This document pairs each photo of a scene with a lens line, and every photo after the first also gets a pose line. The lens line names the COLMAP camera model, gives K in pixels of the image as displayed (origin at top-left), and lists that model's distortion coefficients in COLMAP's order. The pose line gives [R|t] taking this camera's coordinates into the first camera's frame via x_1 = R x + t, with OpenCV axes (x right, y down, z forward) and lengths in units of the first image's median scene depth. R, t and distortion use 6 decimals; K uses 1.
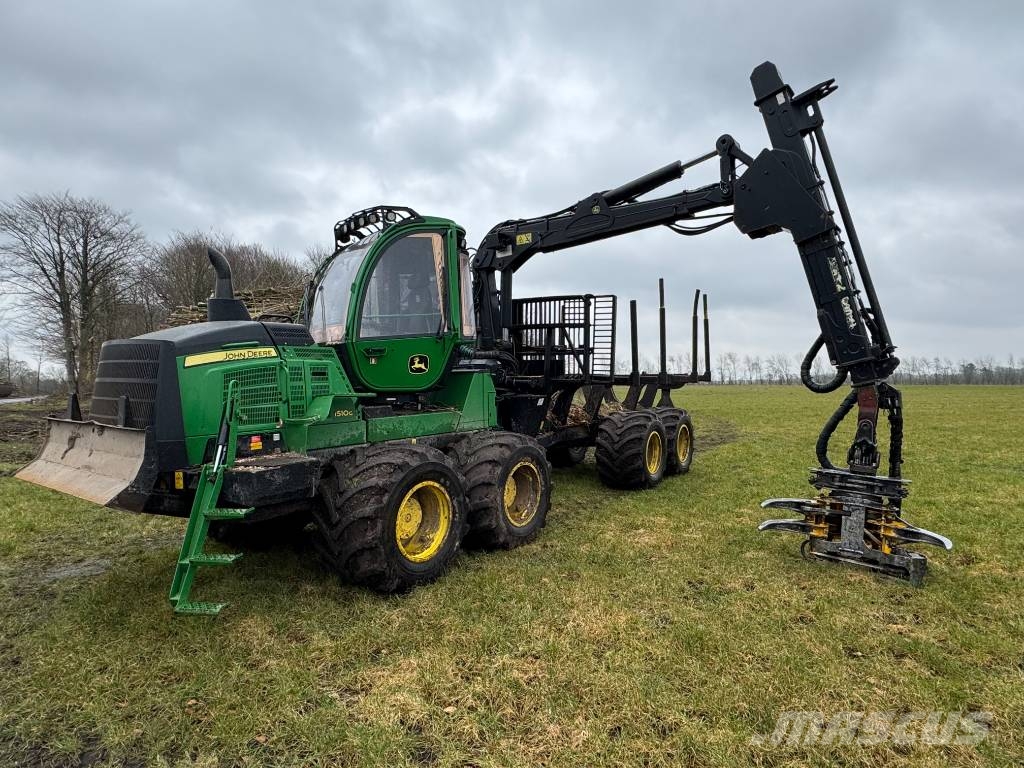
lens RADIAL K [[592.9, 0, 509.1], [0, 592.9, 386.3], [0, 0, 1]] dist [-0.000848, 0.002732]
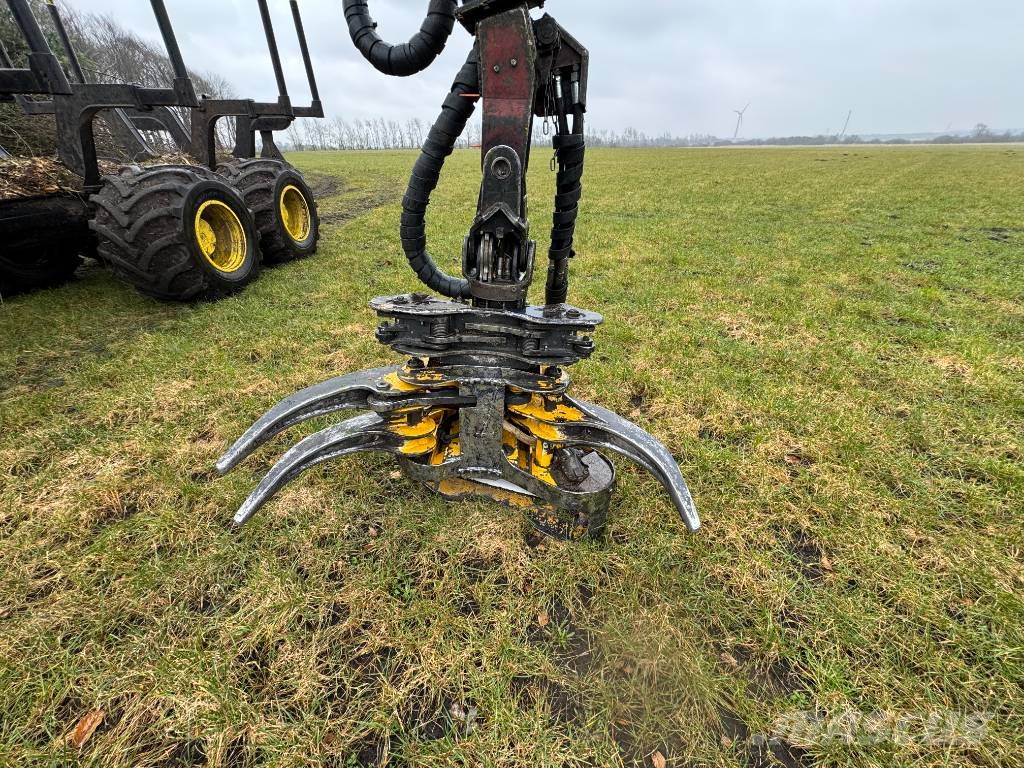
lens RADIAL K [[408.3, 0, 509.8], [0, 408.3, 383.6], [0, 0, 1]] dist [-0.002318, 0.000059]
pose [[0.856045, -0.263118, 0.444922, 0.451396], [0.008482, 0.867783, 0.496870, 0.056358], [-0.516831, -0.421569, 0.745094, 0.742917]]
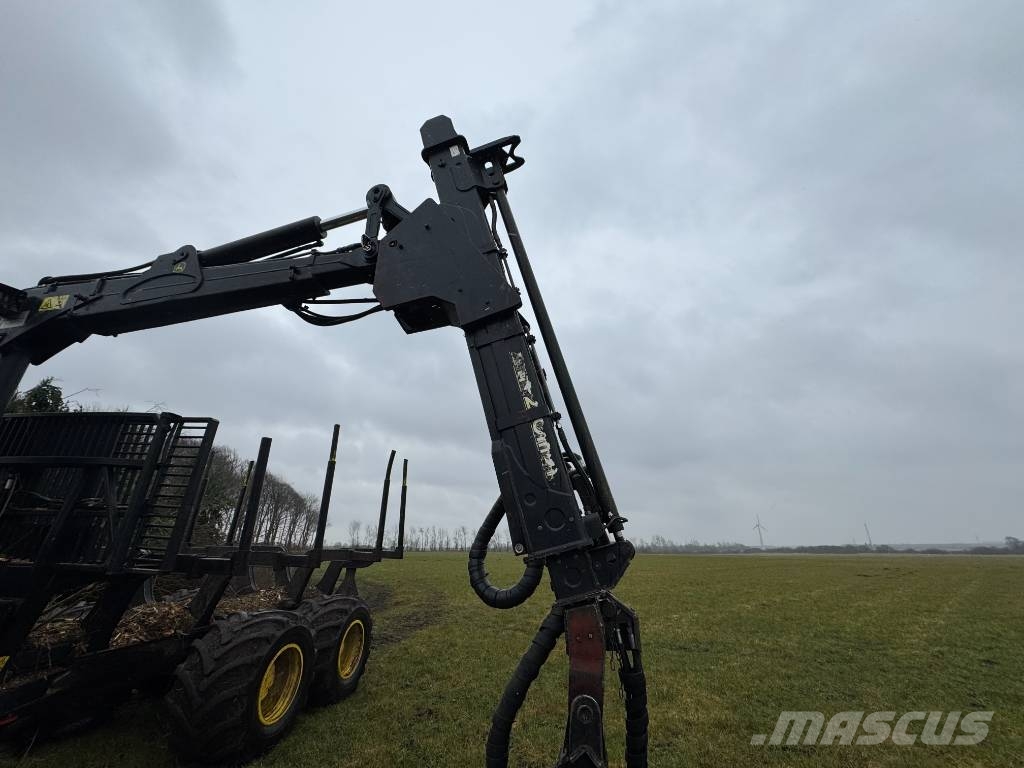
lens RADIAL K [[408.3, 0, 509.6], [0, 408.3, 383.3], [0, 0, 1]] dist [-0.002318, 0.000059]
pose [[0.894994, 0.177783, 0.409120, 0.375818], [-0.009053, 0.924198, -0.381805, -0.037679], [-0.445986, 0.338010, 0.828762, 0.674721]]
